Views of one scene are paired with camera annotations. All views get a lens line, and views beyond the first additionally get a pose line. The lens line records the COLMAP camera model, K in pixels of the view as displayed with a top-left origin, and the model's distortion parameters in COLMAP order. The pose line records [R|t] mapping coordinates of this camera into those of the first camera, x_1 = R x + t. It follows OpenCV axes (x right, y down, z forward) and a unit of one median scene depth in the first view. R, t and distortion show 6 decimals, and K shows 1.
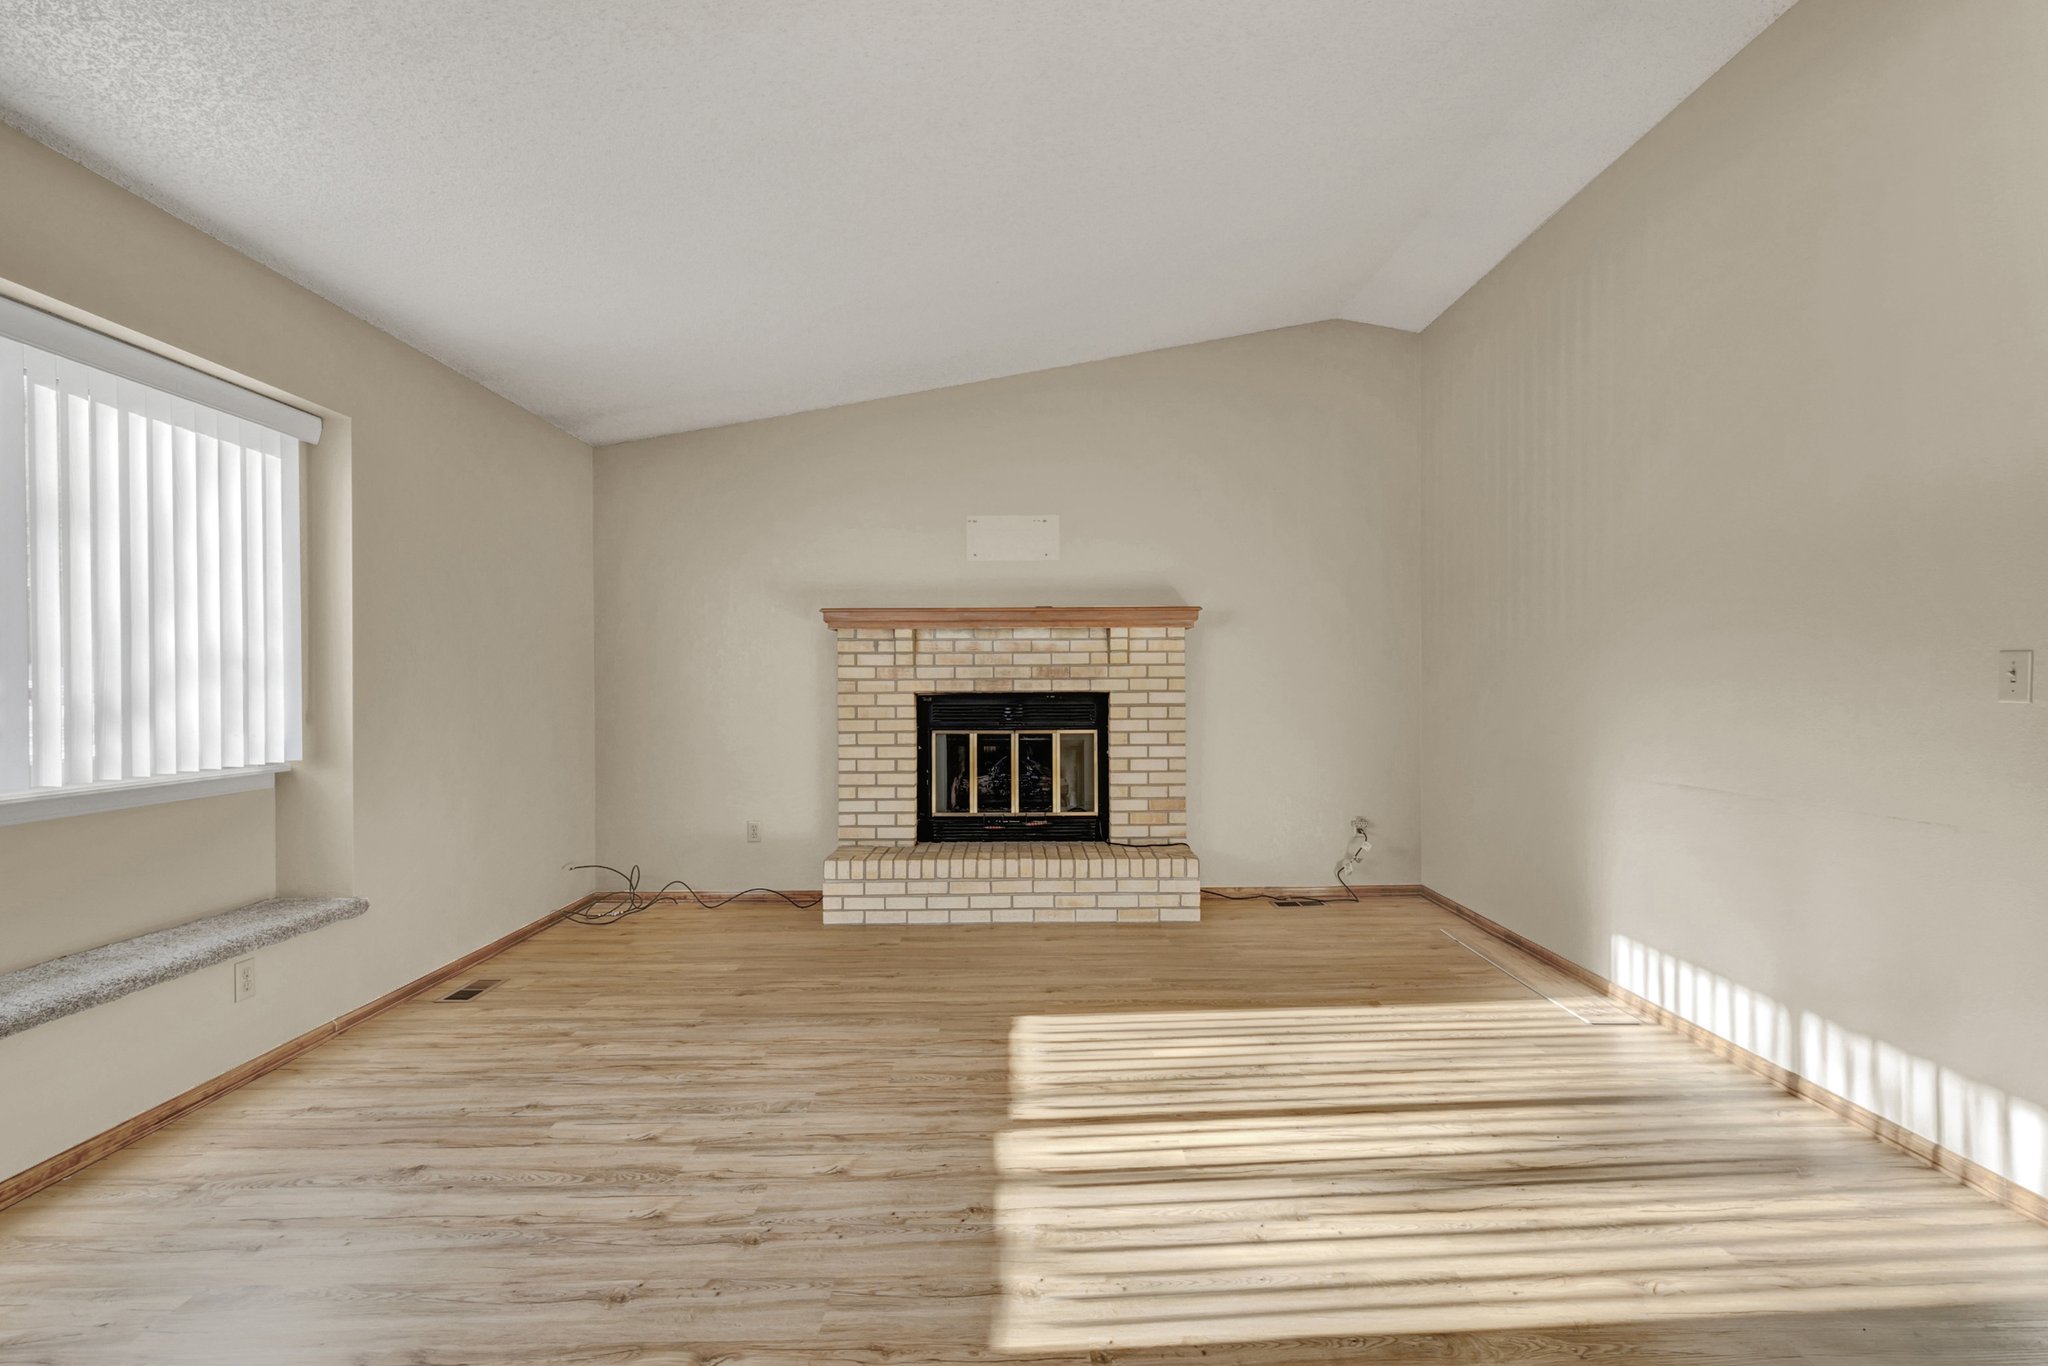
lens RADIAL K [[945.8, 0, 1026.6], [0, 945.8, 686.7], [0, 0, 1]] dist [0.012341, -0.001251]
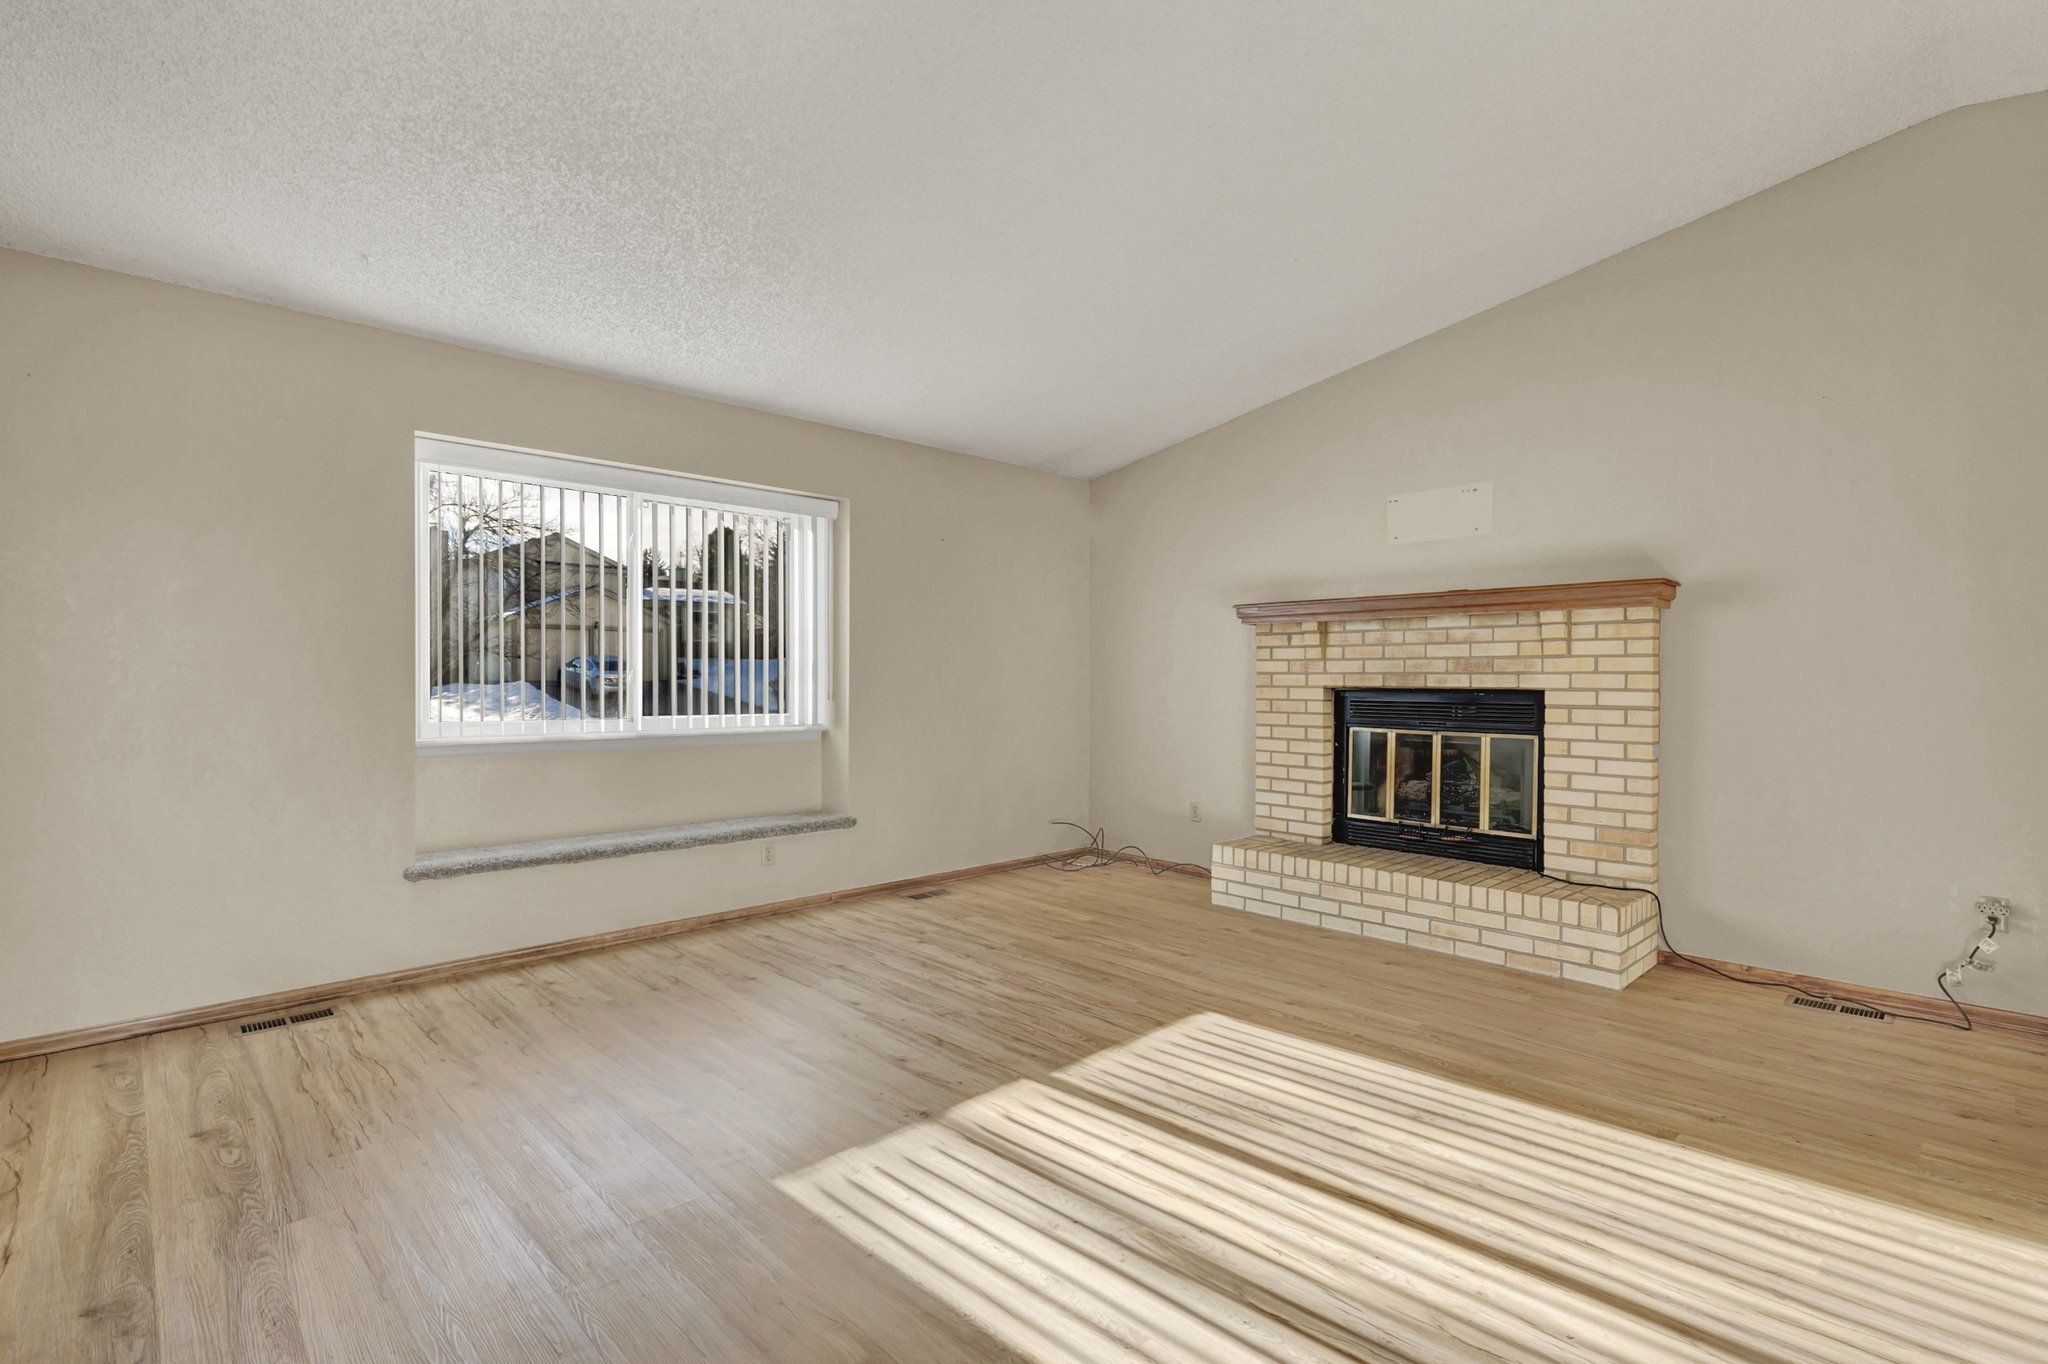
lens RADIAL K [[945.8, 0, 1026.6], [0, 945.8, 685.7], [0, 0, 1]] dist [0.012341, -0.001251]
pose [[0.685079, 0.014426, -0.728326, 0.381946], [-0.008461, 0.999894, 0.011847, -0.004005], [0.728420, -0.001954, 0.685128, 0.113567]]
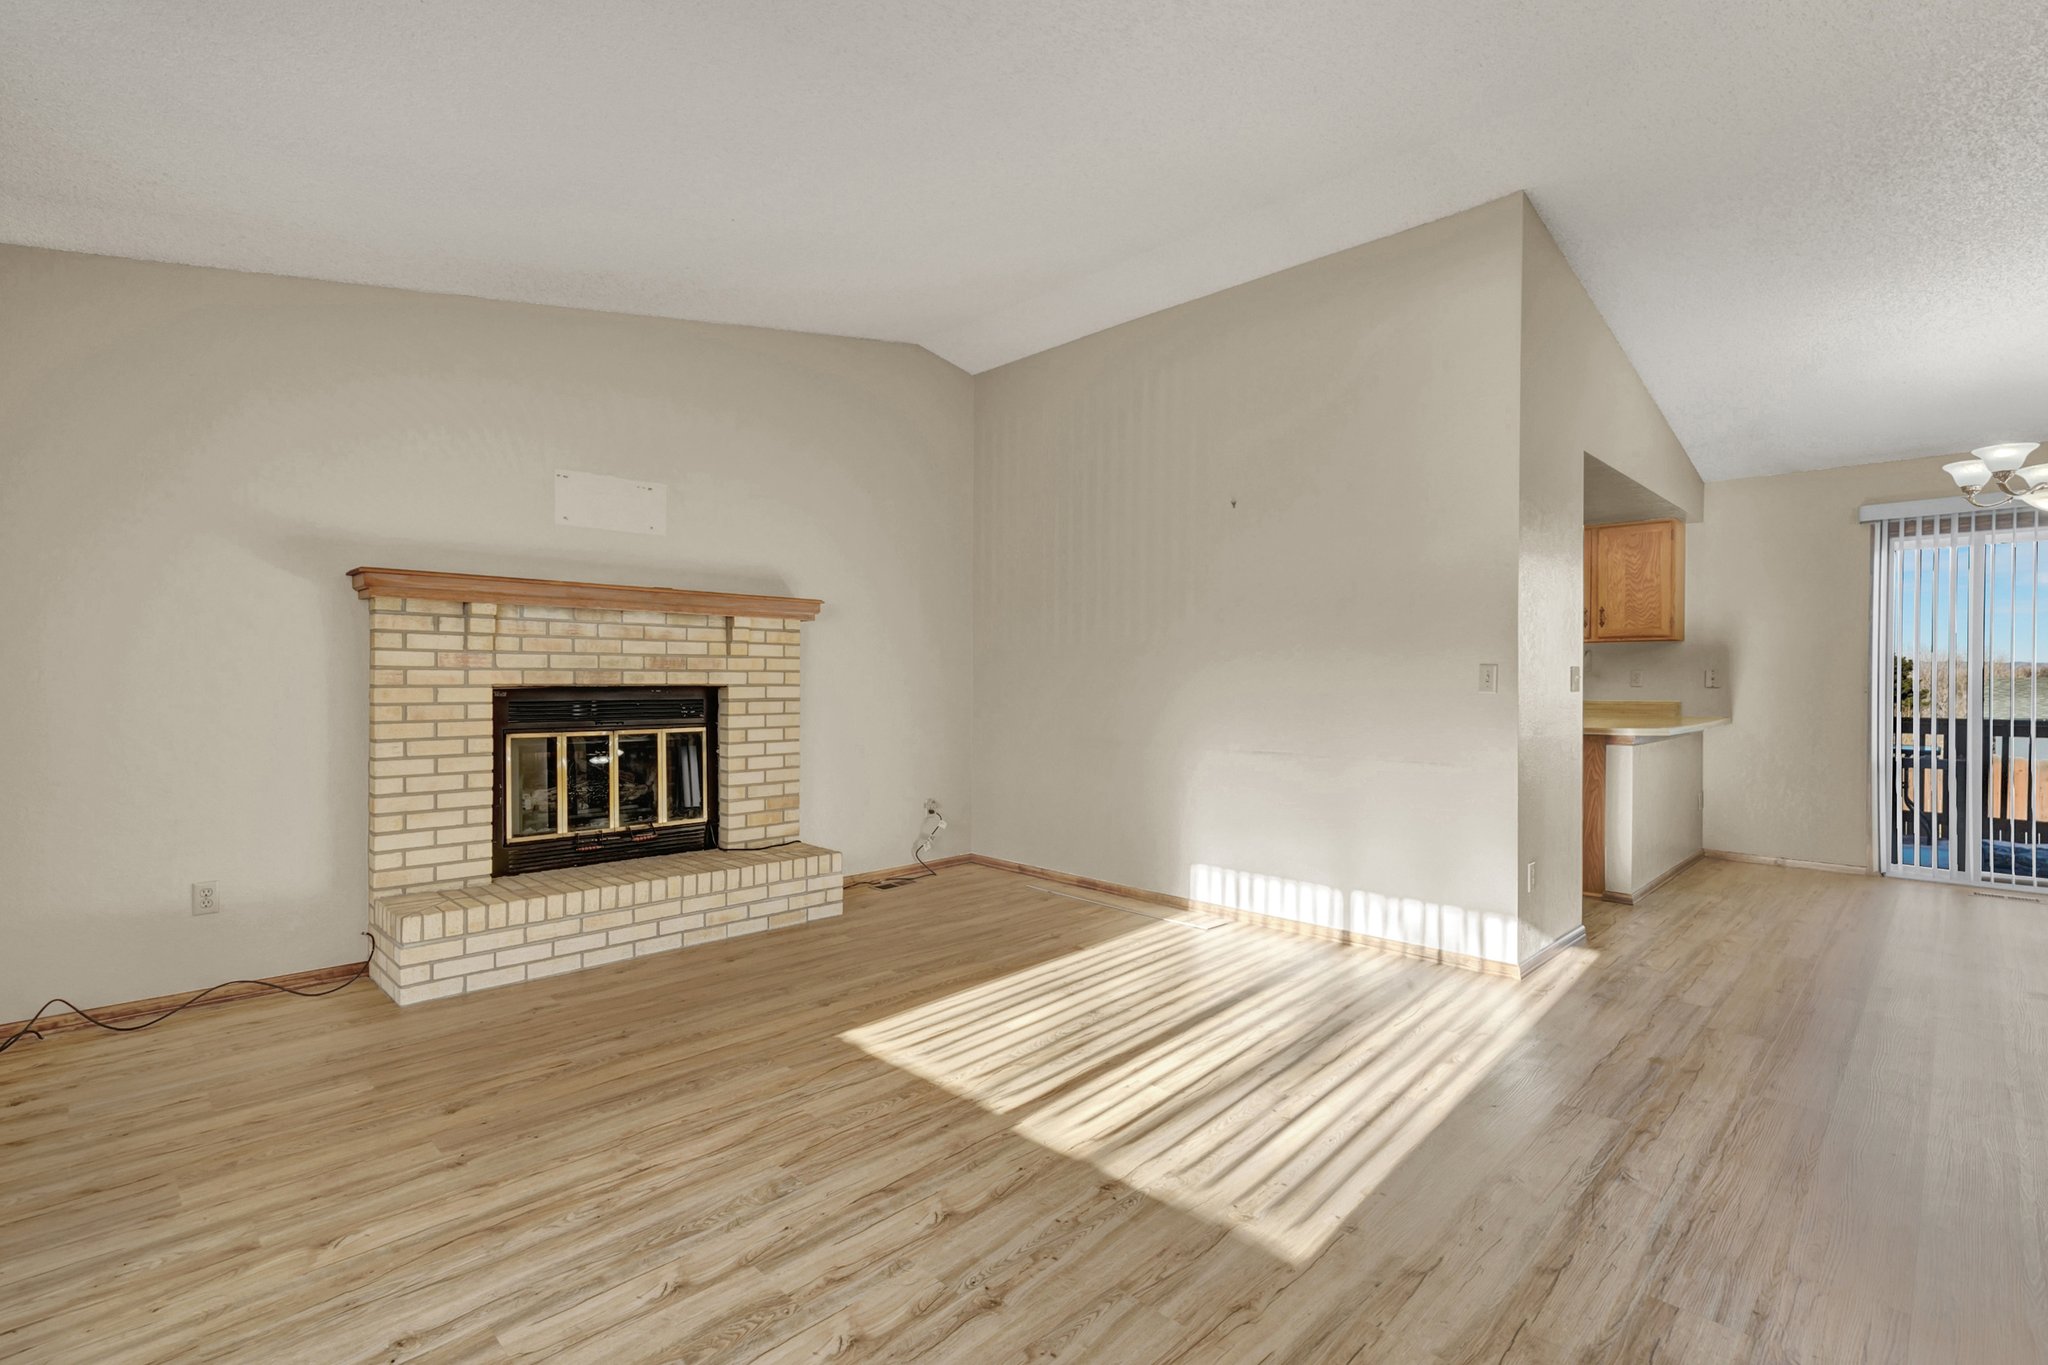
lens RADIAL K [[945.8, 0, 1026.6], [0, 945.8, 686.2], [0, 0, 1]] dist [0.012341, -0.001251]
pose [[0.713357, 0.002543, 0.700796, -0.354452], [-0.006459, 0.999975, 0.002946, 0.001391], [-0.700771, -0.006628, 0.713356, 0.138517]]
